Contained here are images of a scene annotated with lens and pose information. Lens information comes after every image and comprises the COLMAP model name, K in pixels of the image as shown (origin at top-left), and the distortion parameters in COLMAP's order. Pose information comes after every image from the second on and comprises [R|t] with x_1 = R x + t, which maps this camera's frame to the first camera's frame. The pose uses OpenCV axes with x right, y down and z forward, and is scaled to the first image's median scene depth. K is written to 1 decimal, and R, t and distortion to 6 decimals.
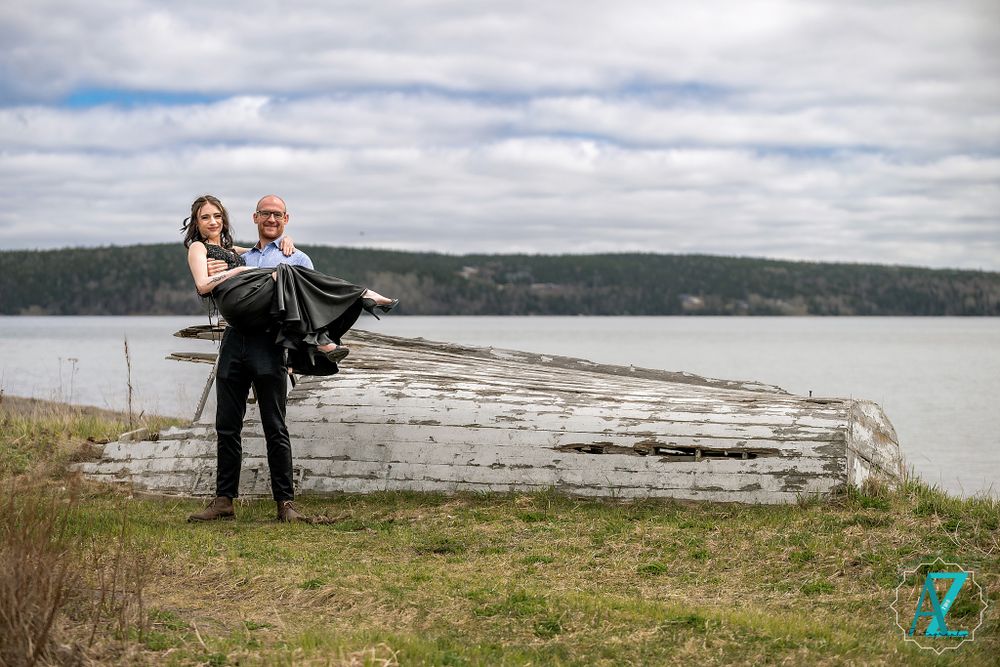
lens RADIAL K [[2225.6, 0, 501.2], [0, 2225.6, 332.0], [0, 0, 1]] dist [-0.166246, 0.000000]
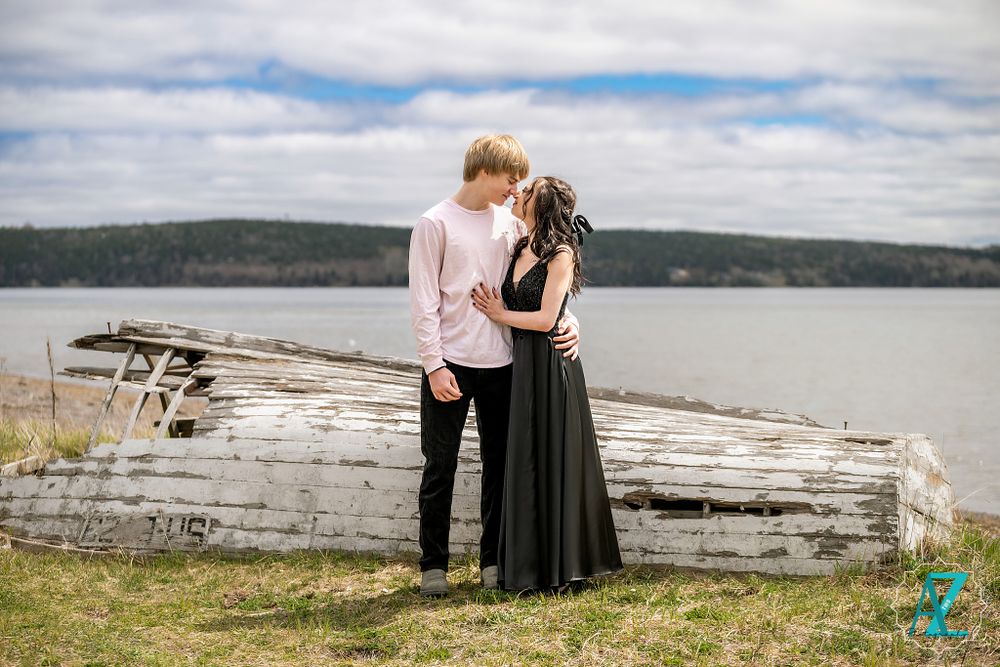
lens RADIAL K [[2045.7, 0, 495.6], [0, 2045.7, 331.1], [0, 0, 1]] dist [-0.212058, 0.000000]
pose [[0.999993, -0.001010, -0.003696, 0.016561], [0.001063, 0.999895, 0.014447, -0.016263], [0.003681, -0.014451, 0.999889, 0.269385]]
